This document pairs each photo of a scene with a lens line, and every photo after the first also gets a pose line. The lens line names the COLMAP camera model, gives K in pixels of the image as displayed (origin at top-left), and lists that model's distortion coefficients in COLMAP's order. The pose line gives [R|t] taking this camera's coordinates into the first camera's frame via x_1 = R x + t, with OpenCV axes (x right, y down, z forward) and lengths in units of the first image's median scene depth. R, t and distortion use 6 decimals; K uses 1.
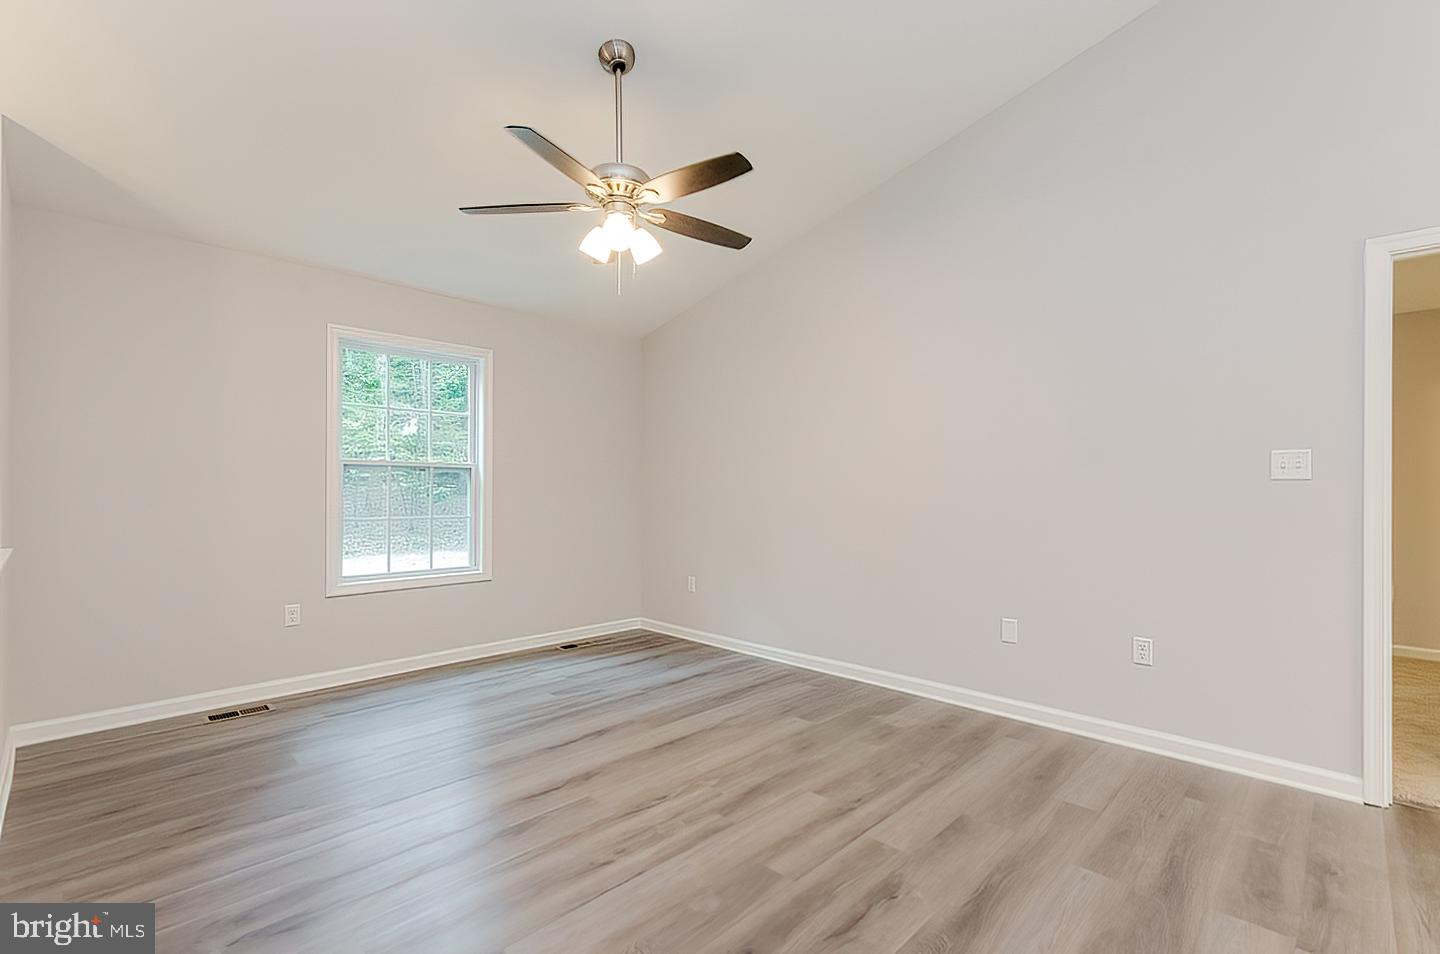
lens RADIAL K [[646.9, 0, 725.1], [0, 646.9, 490.1], [0, 0, 1]] dist [-0.001393, -0.000128]
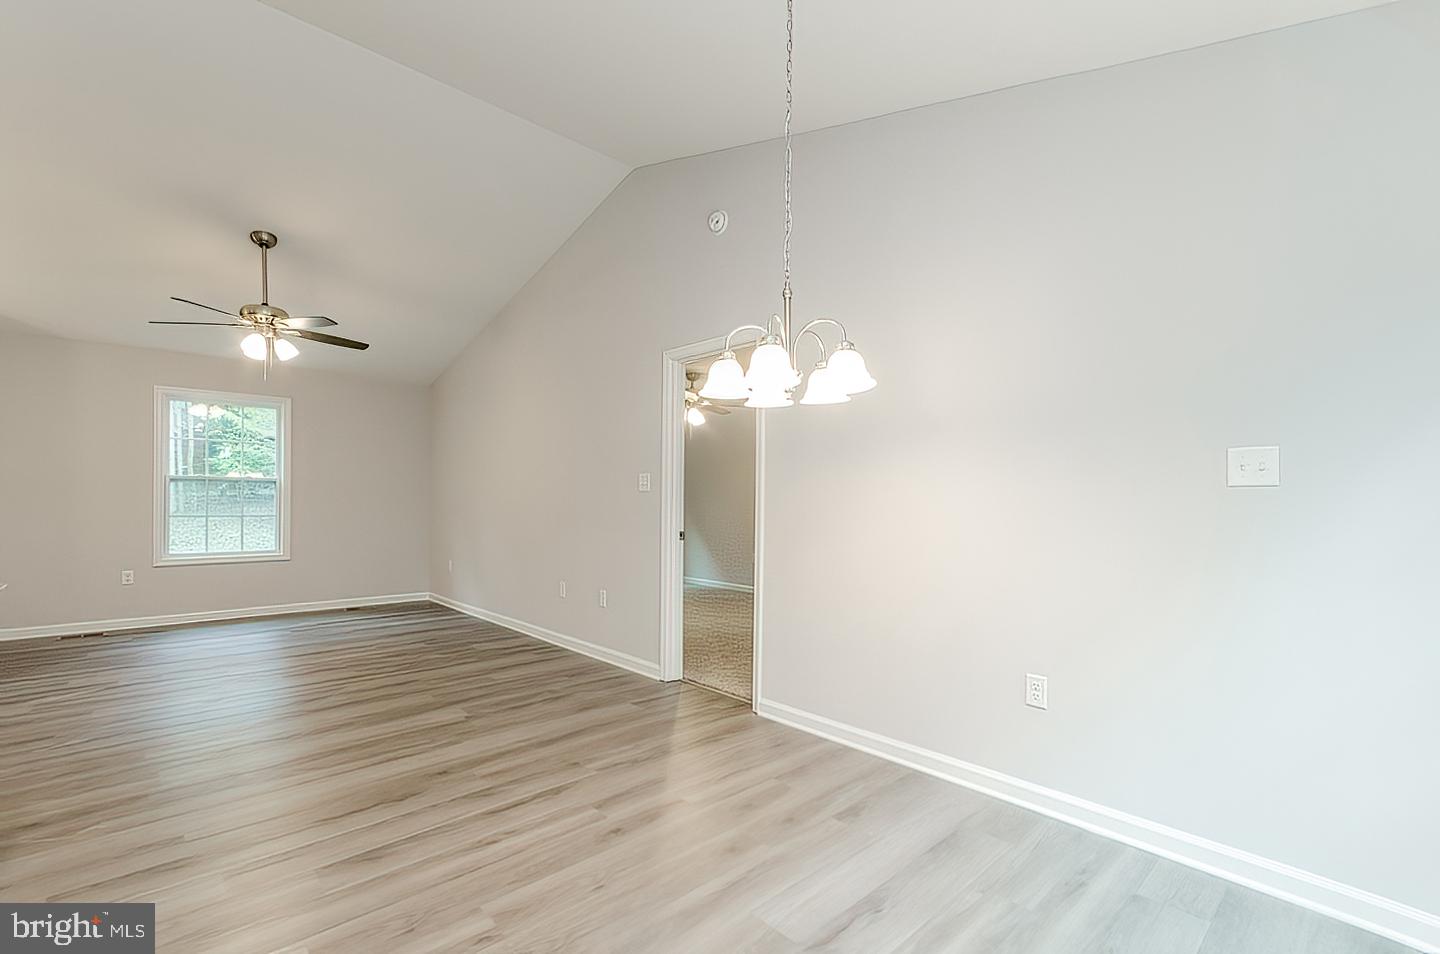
lens RADIAL K [[678.5, 0, 720.0], [0, 678.5, 477.0], [0, 0, 1]] dist [0.002837, 0.000117]
pose [[0.997380, -0.005149, -0.072156, 0.782049], [0.003241, 0.999643, -0.026532, 0.003481], [0.072267, 0.026229, 0.997040, -0.468543]]
